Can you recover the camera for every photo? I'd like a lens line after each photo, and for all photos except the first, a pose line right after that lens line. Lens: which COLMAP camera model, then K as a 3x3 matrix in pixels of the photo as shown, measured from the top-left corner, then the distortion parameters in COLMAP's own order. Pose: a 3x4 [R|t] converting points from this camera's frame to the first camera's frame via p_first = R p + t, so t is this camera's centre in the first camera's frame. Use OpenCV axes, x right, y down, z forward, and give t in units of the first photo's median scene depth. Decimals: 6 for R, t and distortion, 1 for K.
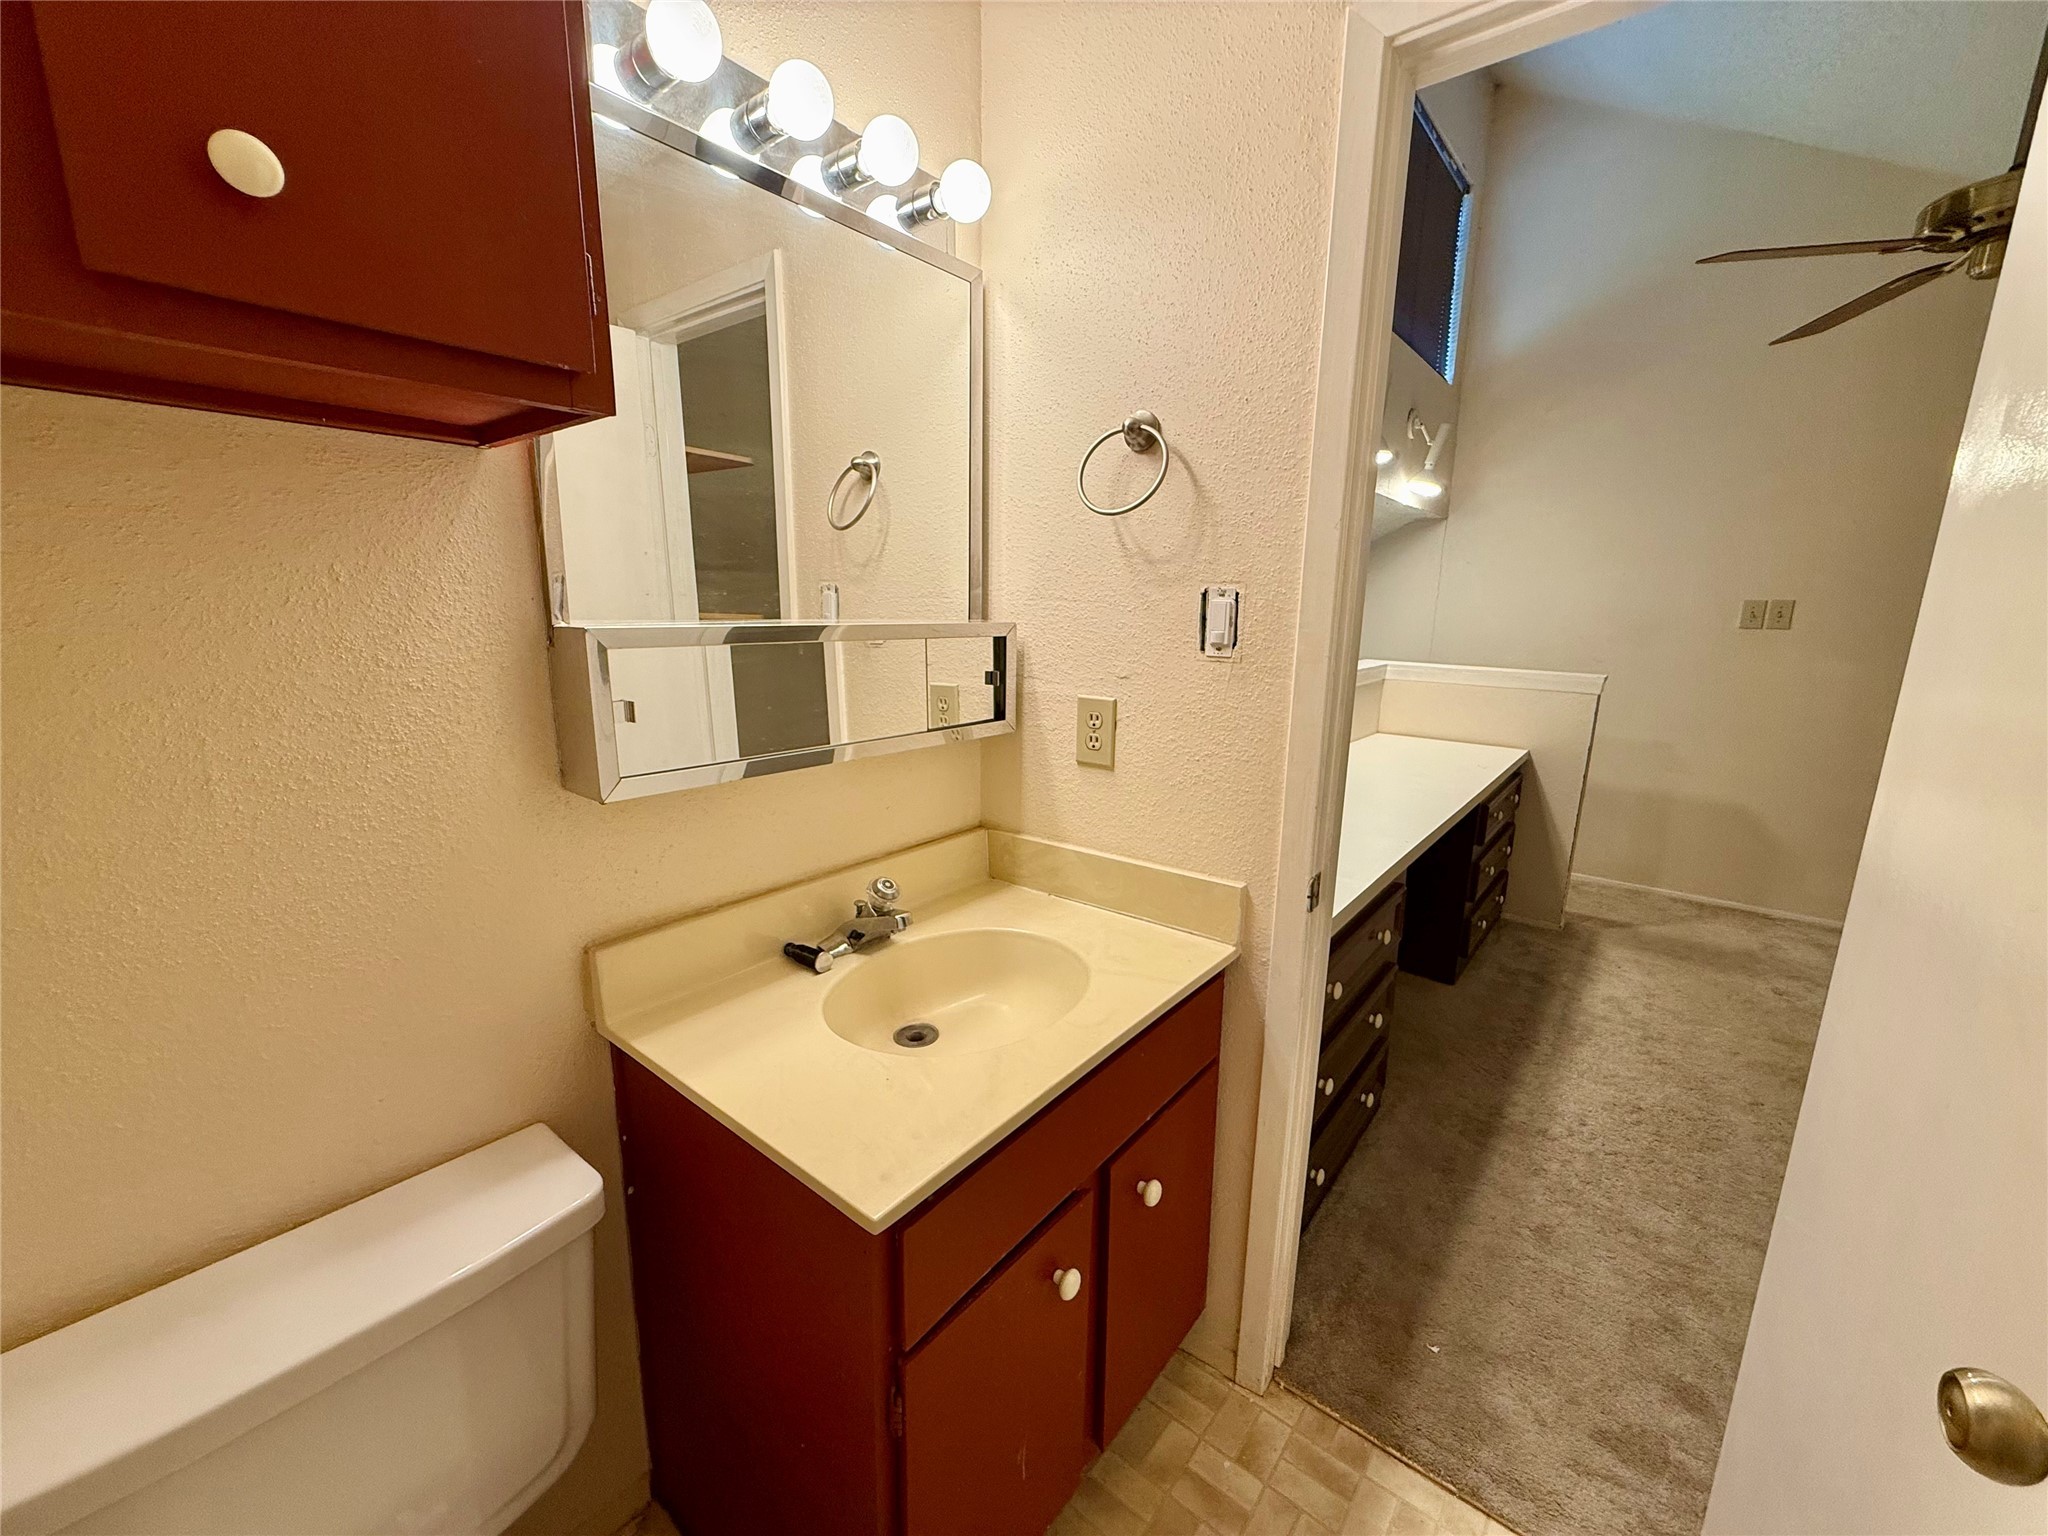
lens RADIAL K [[813.5, 0, 1017.2], [0, 813.5, 767.1], [0, 0, 1]] dist [-0.000207, -0.000164]
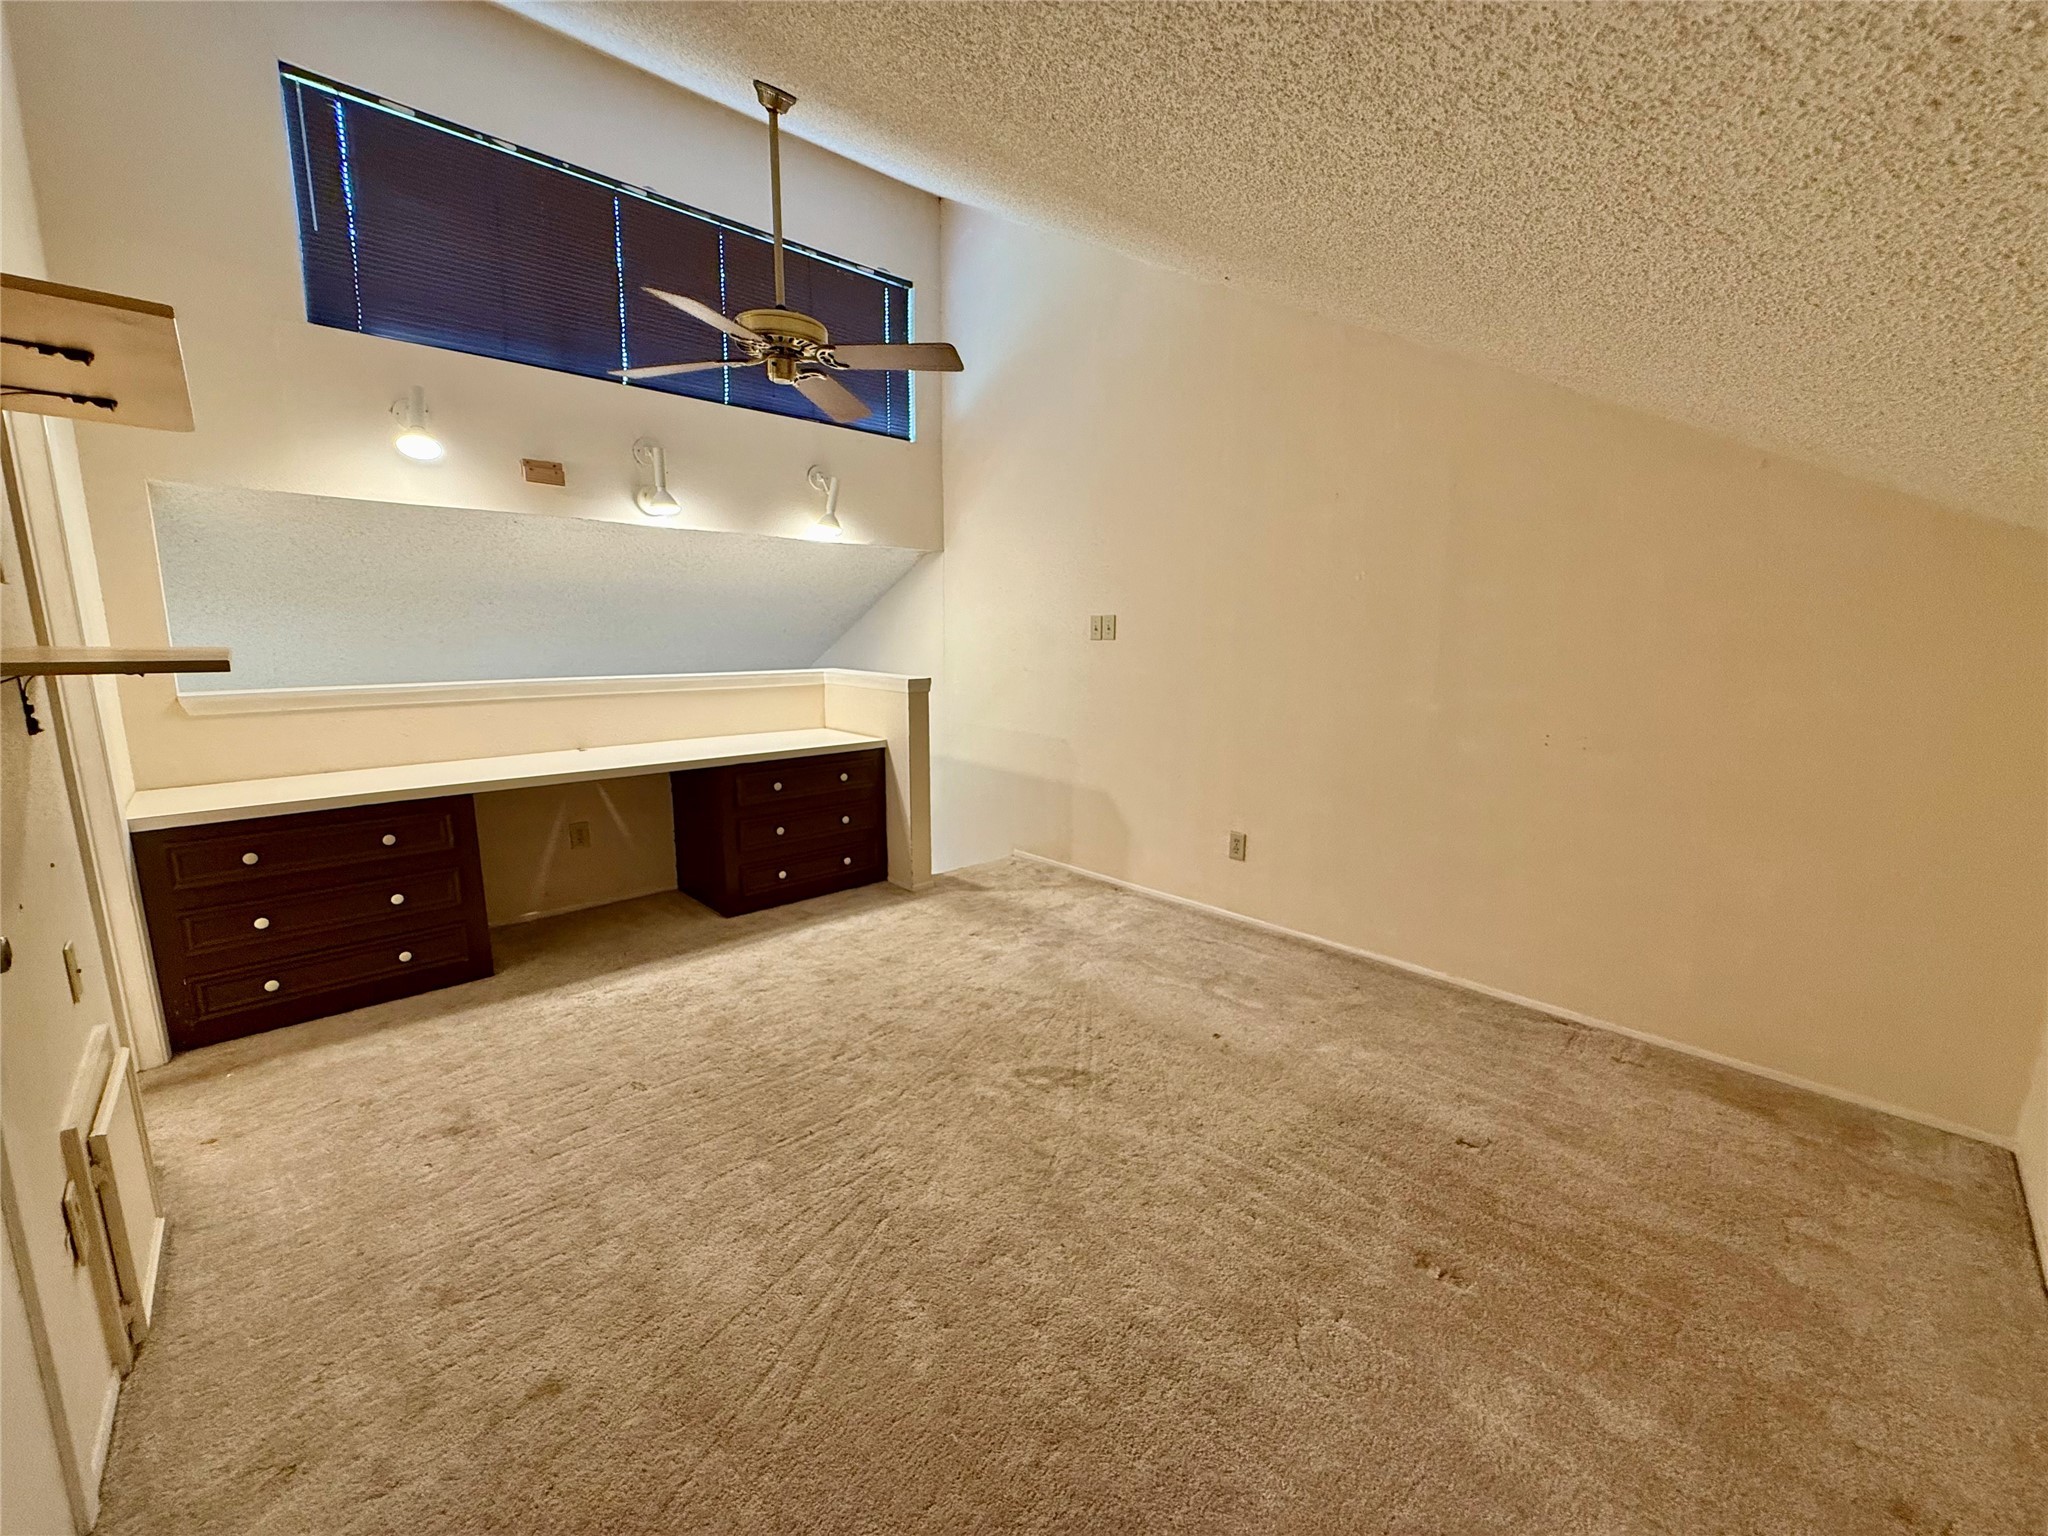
lens RADIAL K [[813.5, 0, 1017.2], [0, 813.5, 767.1], [0, 0, 1]] dist [-0.000207, -0.000164]
pose [[0.990646, 0.012108, -0.135920, 1.071426], [-0.016880, 0.999279, -0.034010, 0.062661], [0.135410, 0.035987, 0.990136, -0.193444]]
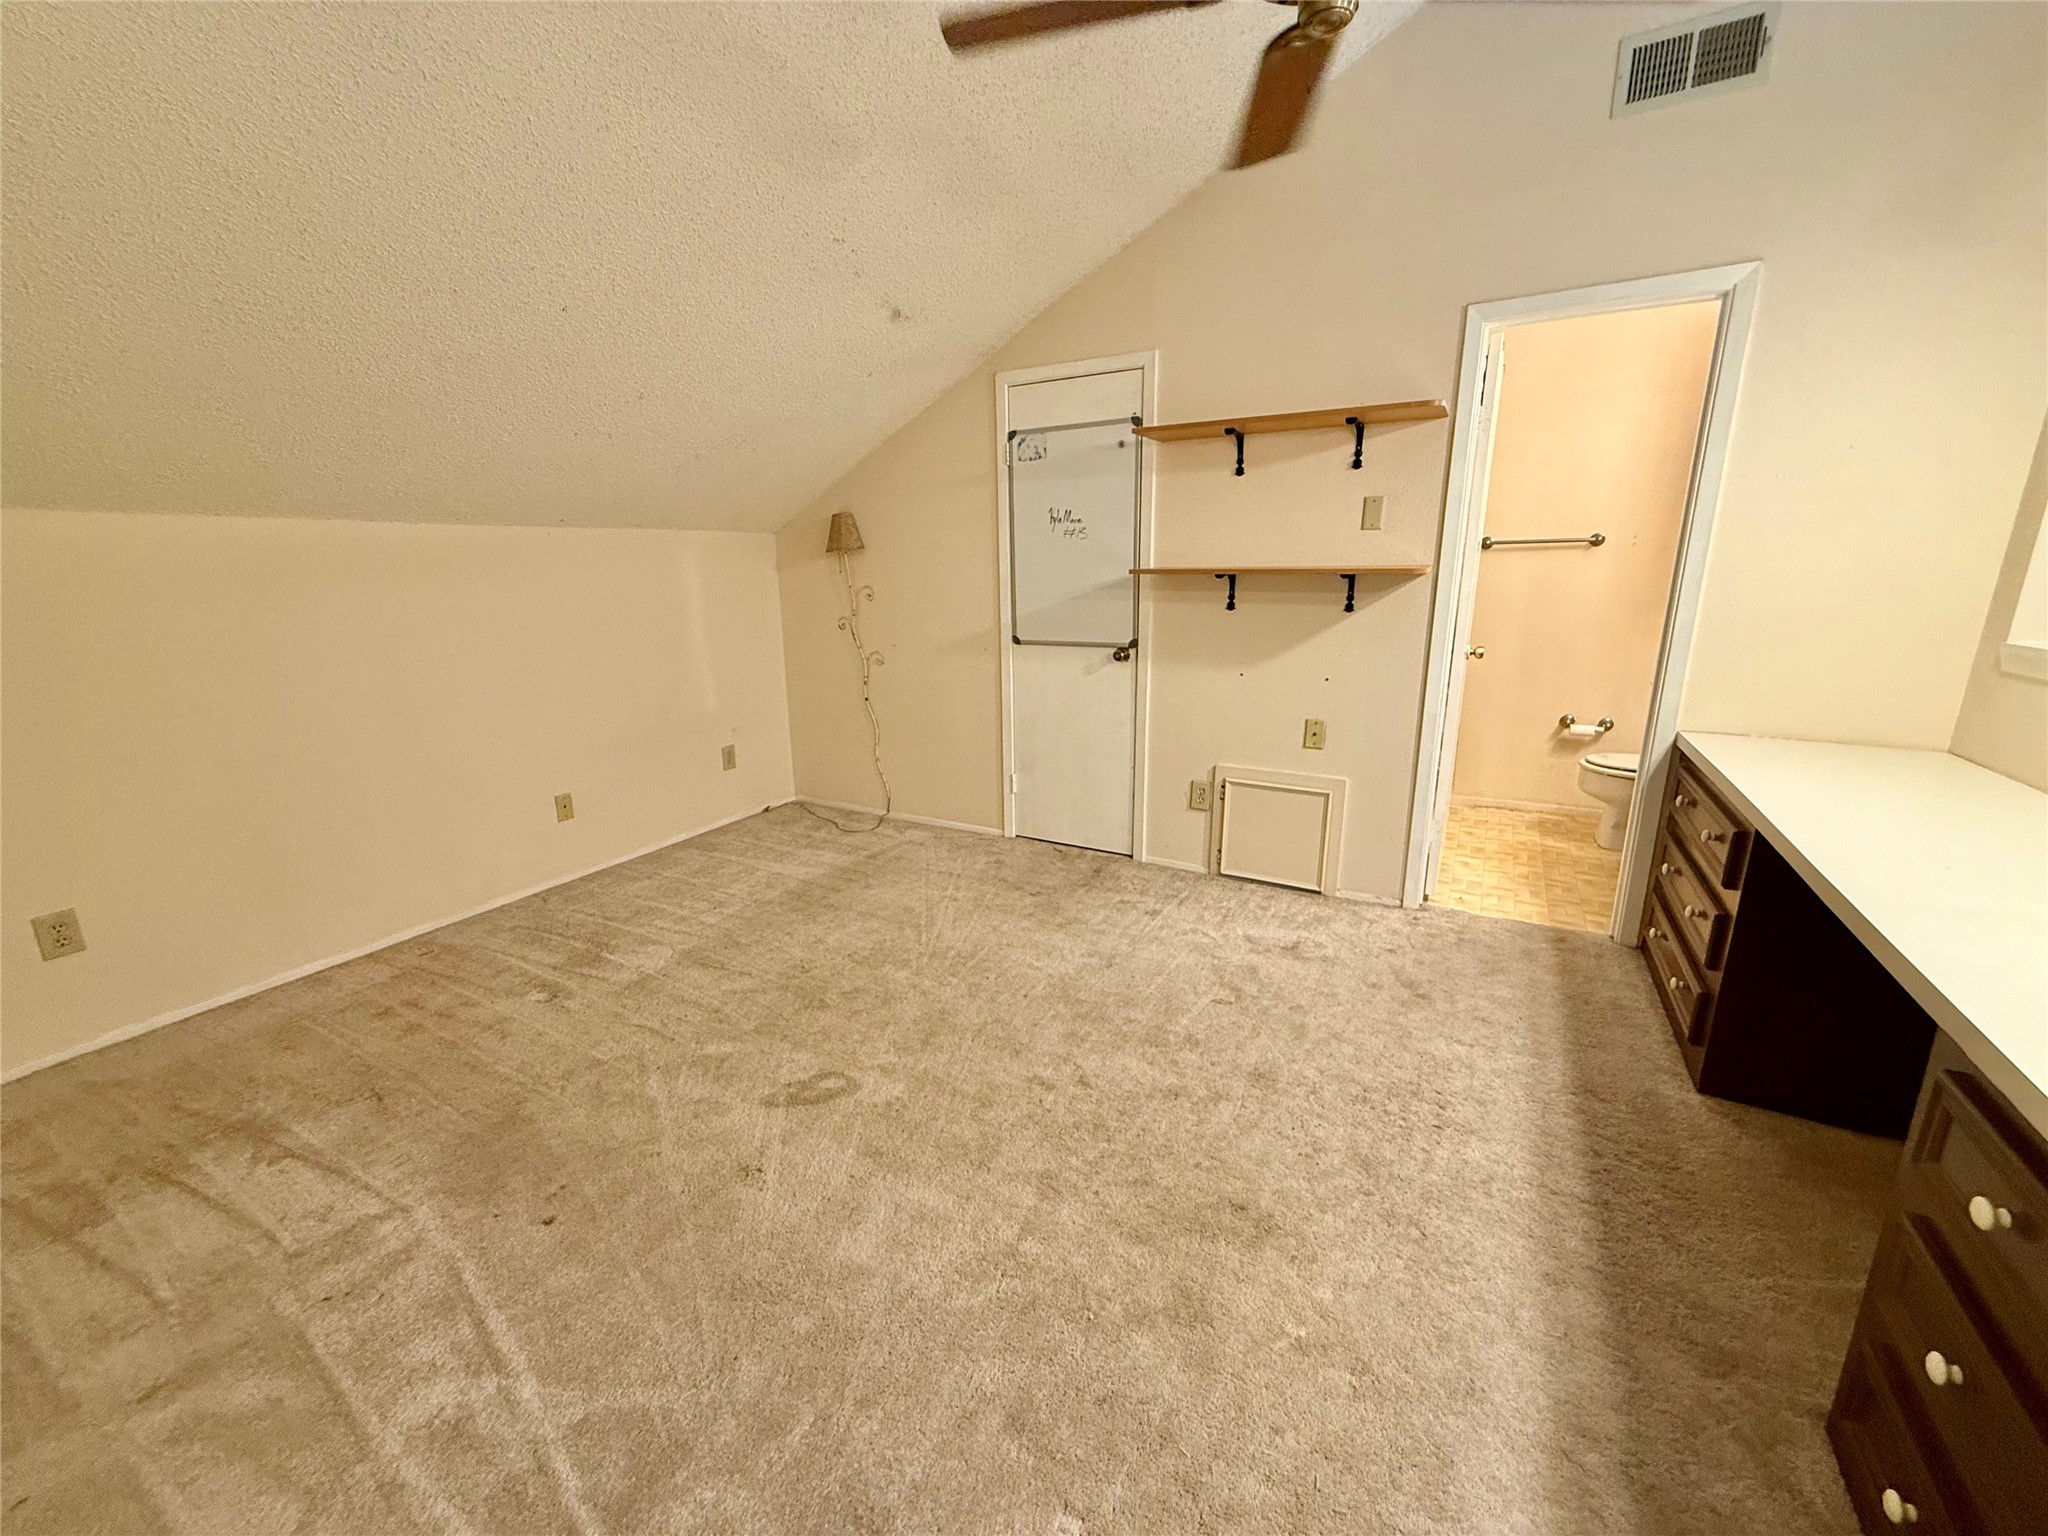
lens RADIAL K [[813.5, 0, 1017.2], [0, 813.5, 767.1], [0, 0, 1]] dist [-0.000207, -0.000164]
pose [[-0.985728, 0.036238, -0.164397, 0.937953], [-0.039176, 0.900364, 0.433370, -0.195658], [0.163722, 0.433626, -0.886095, 1.074597]]
